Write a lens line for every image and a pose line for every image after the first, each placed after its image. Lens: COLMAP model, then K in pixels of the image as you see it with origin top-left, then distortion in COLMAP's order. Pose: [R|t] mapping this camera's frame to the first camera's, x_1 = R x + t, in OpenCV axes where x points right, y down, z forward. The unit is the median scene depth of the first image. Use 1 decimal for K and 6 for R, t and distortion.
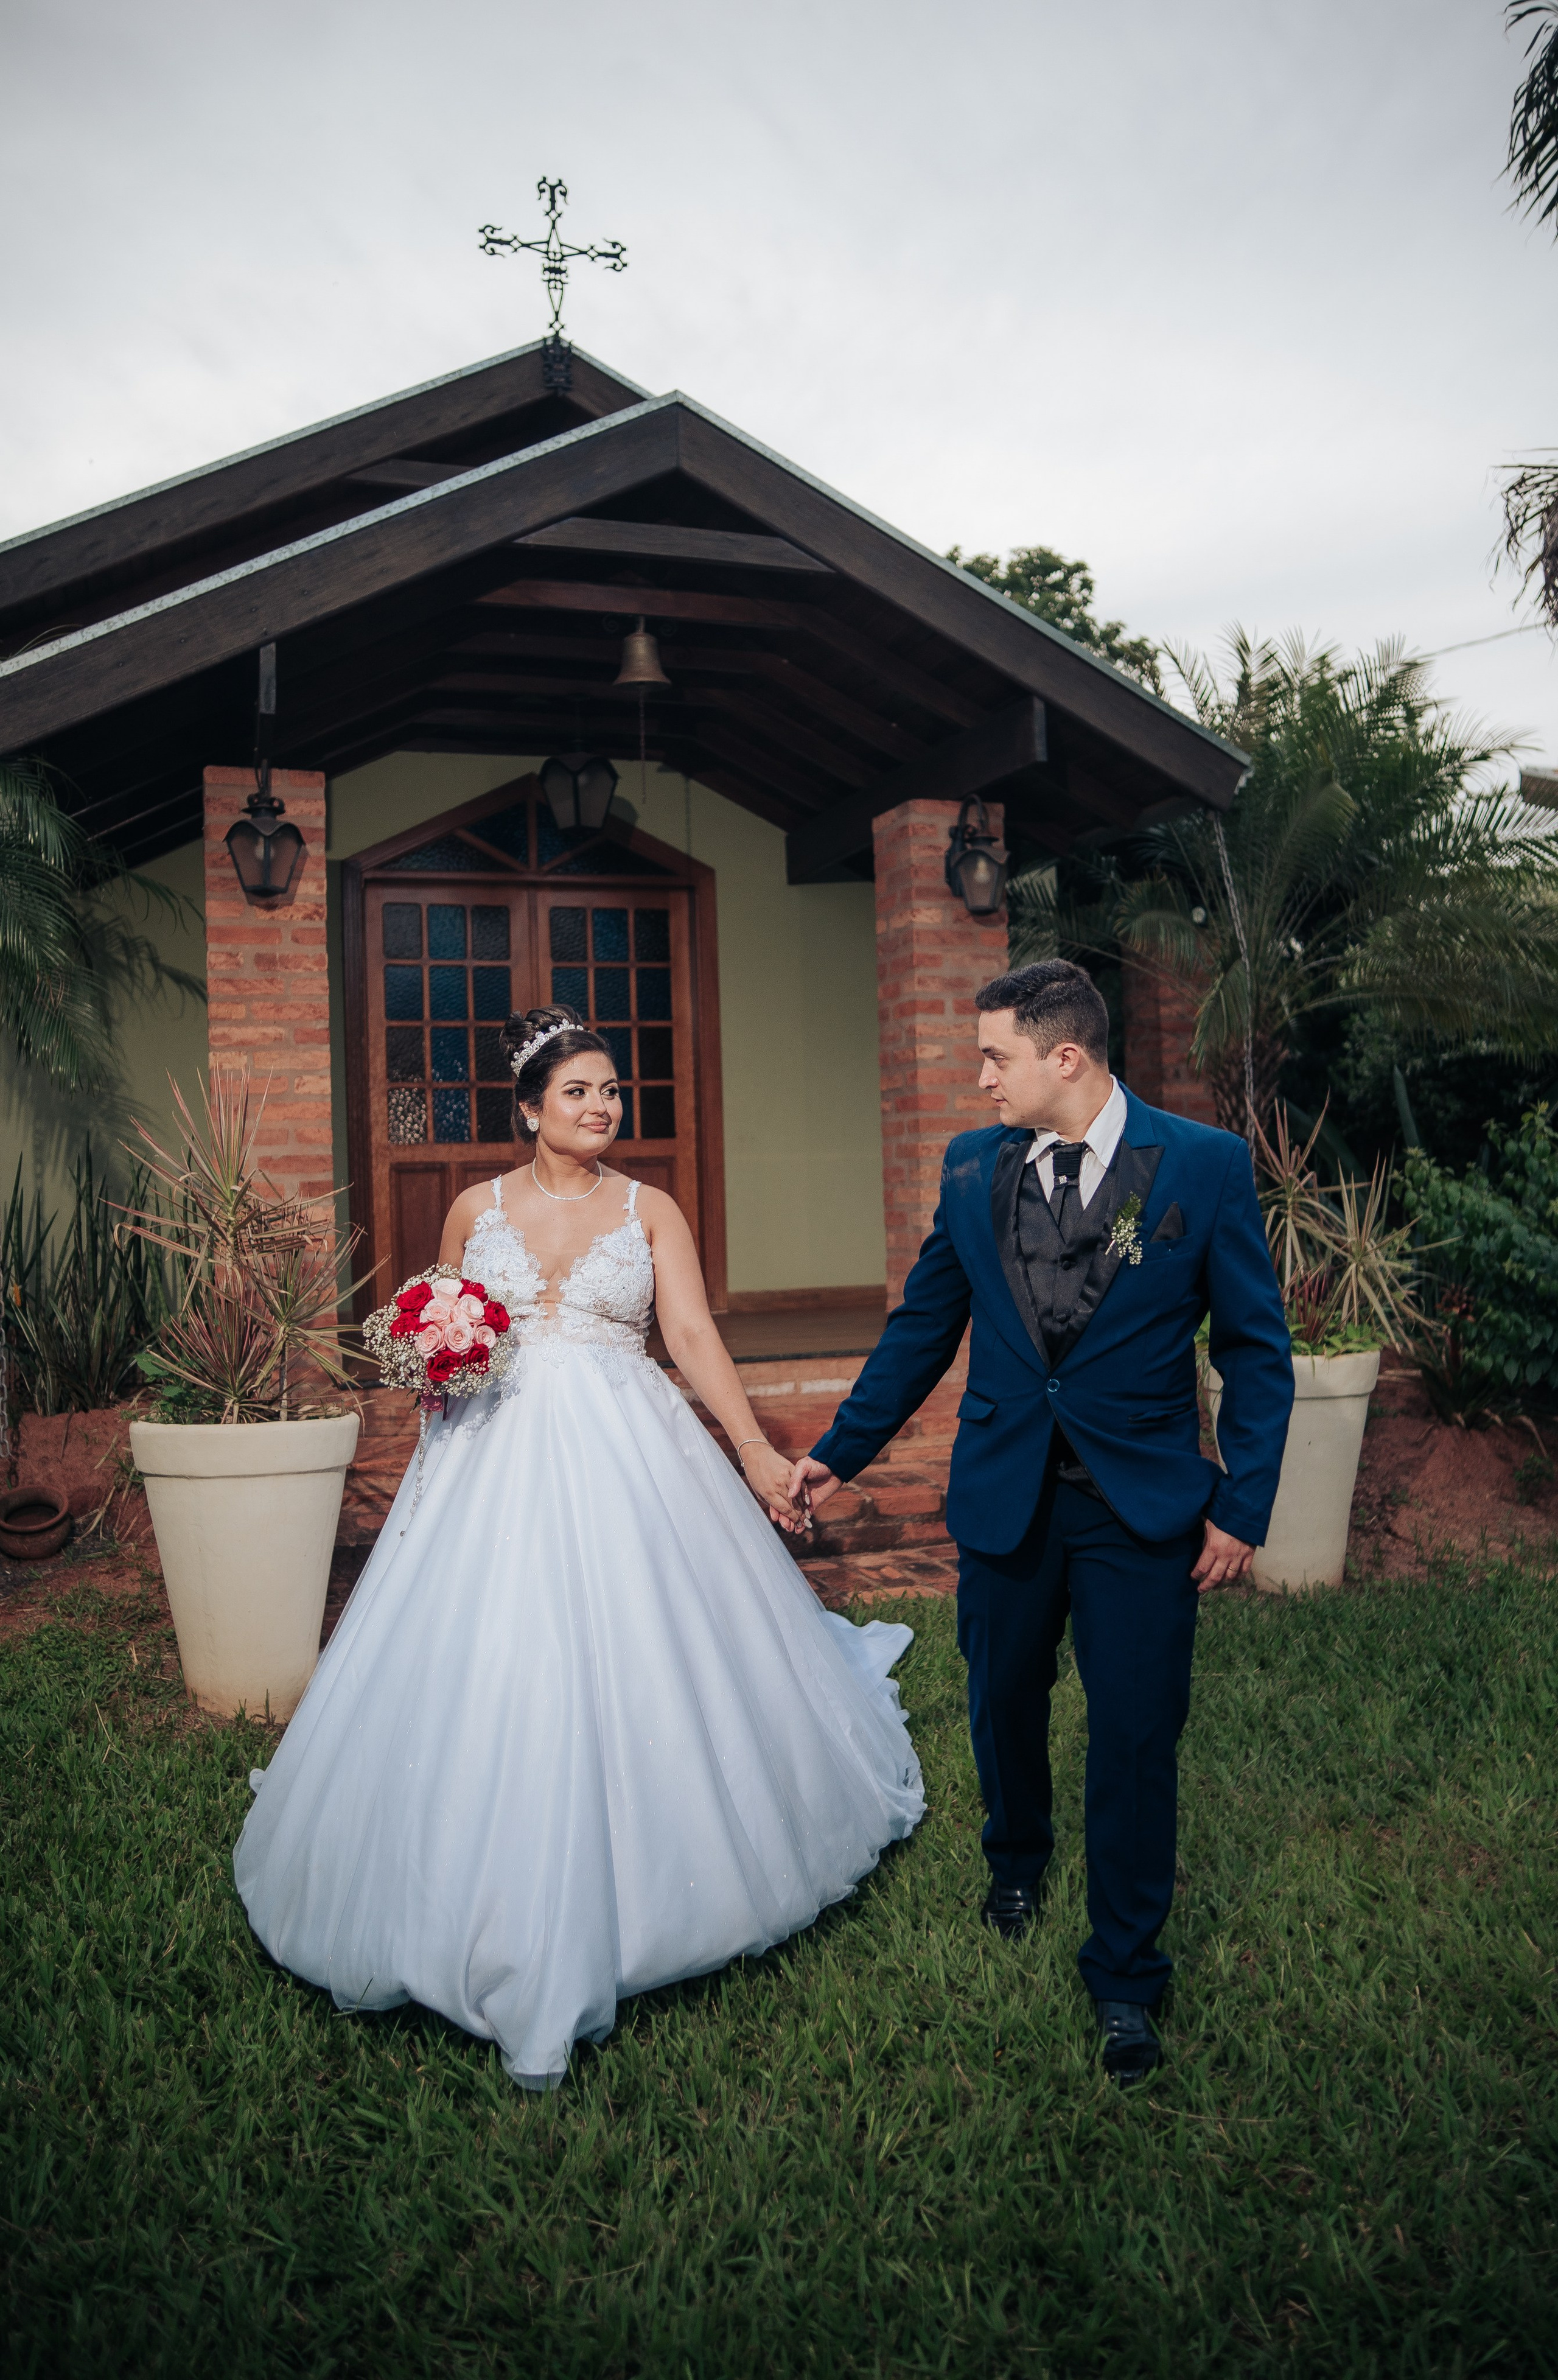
lens RADIAL K [[1744.9, 0, 807.2], [0, 1744.9, 1181.1], [0, 0, 1]] dist [-0.106392, 0.118966]
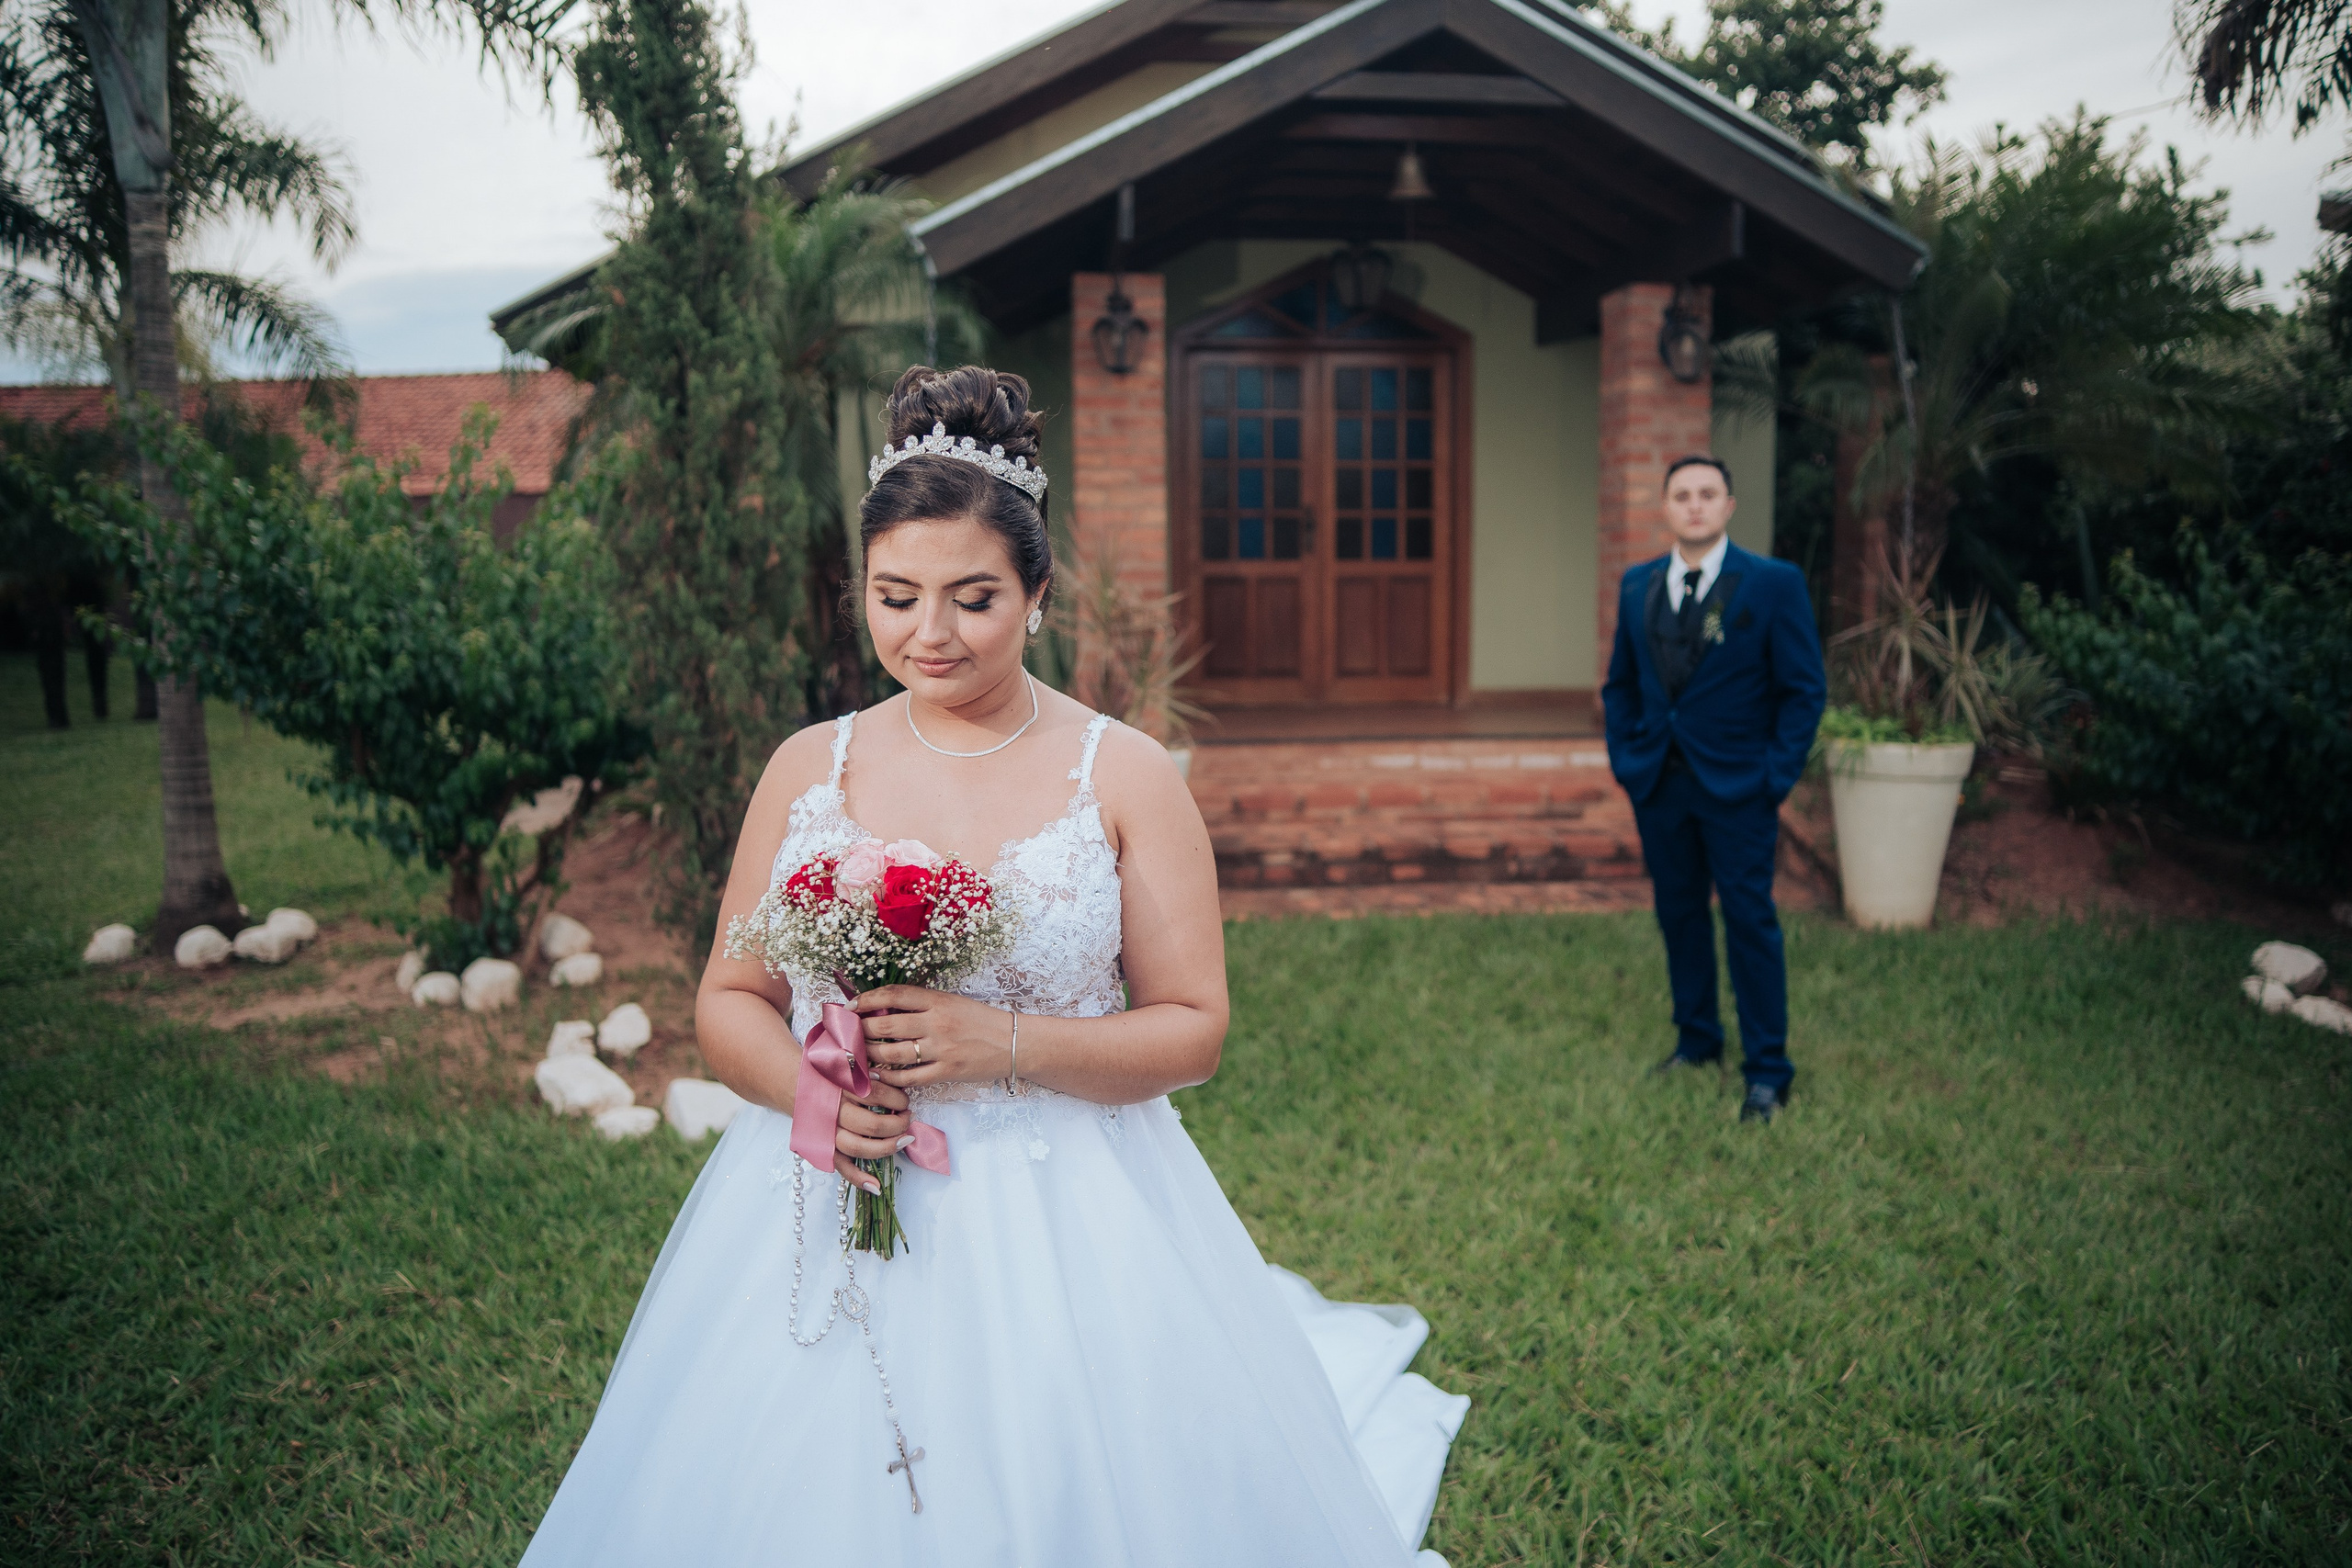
lens RADIAL K [[1664.0, 0, 1170.1], [0, 1664.0, 791.4], [0, 0, 1]] dist [-0.105993, 0.115665]
pose [[0.970328, 0.049553, -0.236660, 0.037137], [-0.021074, 0.992382, 0.121387, -0.000869], [0.240872, -0.112798, 0.963980, -0.230308]]
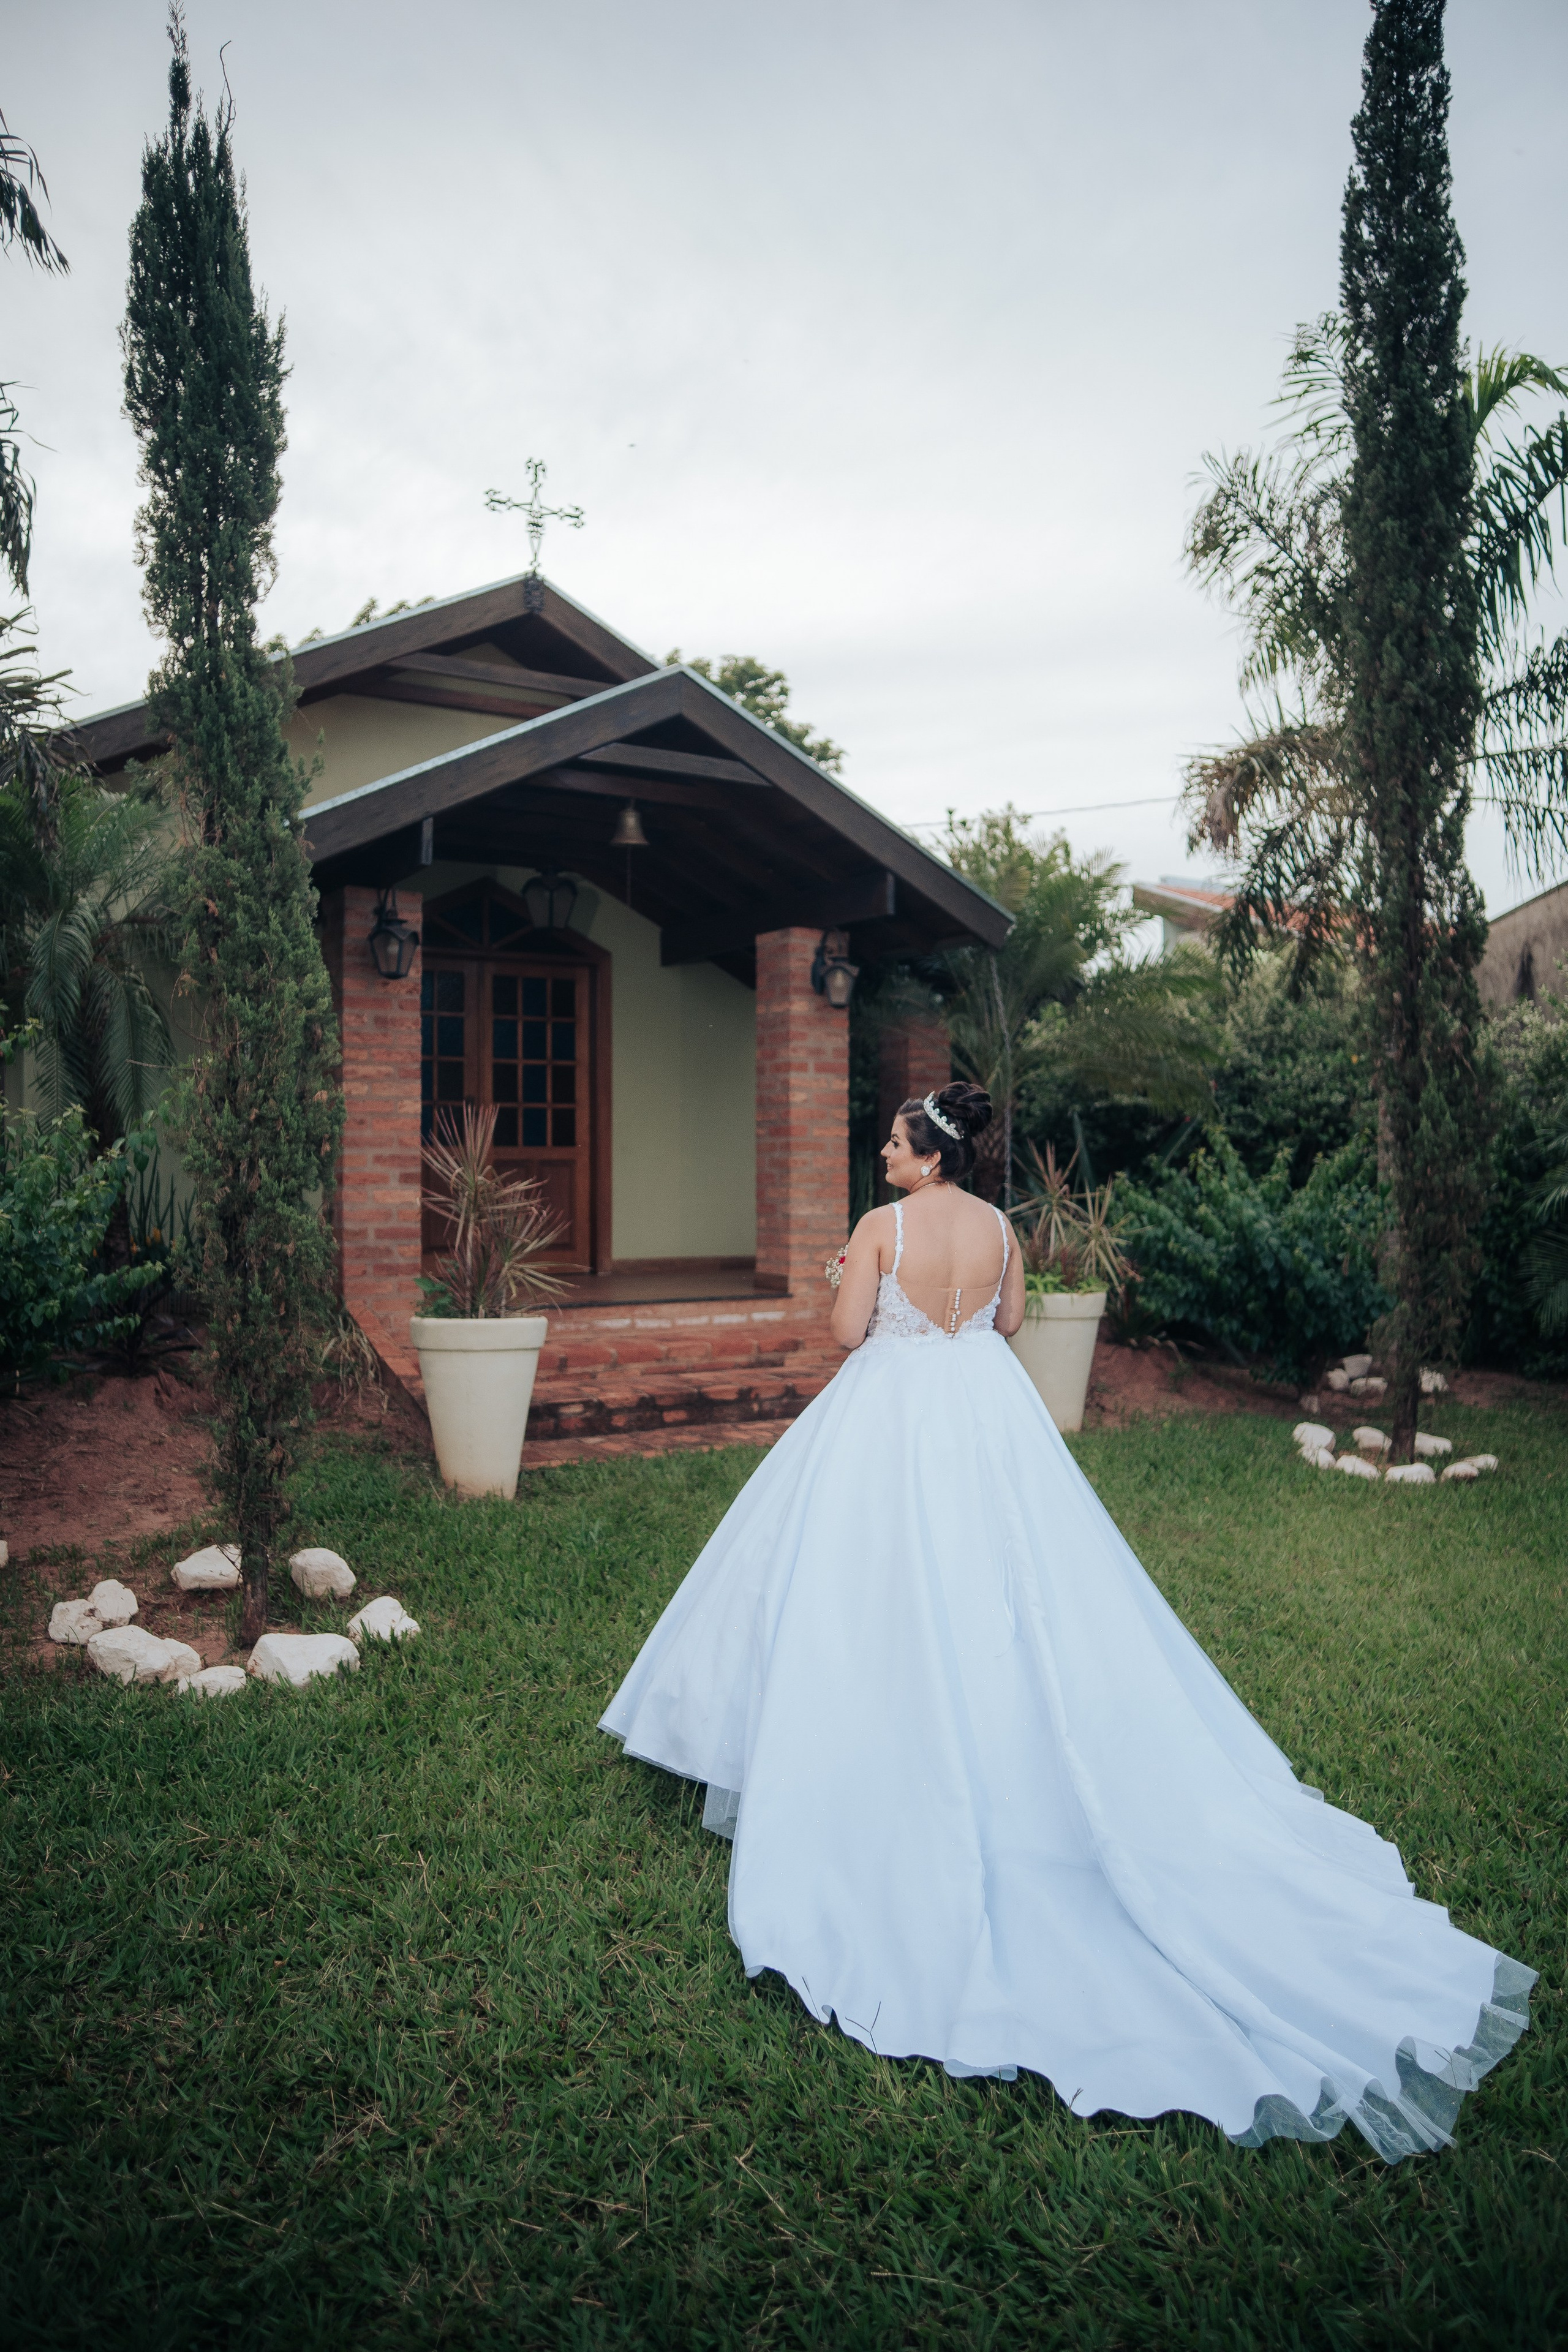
lens RADIAL K [[1605.0, 0, 788.2], [0, 1605.0, 1178.4], [0, 0, 1]] dist [-0.104759, 0.115168]
pose [[0.976828, 0.027587, 0.212241, -0.239747], [-0.027278, 0.999618, -0.004385, 0.001828], [-0.212281, -0.001506, 0.977208, -0.359602]]
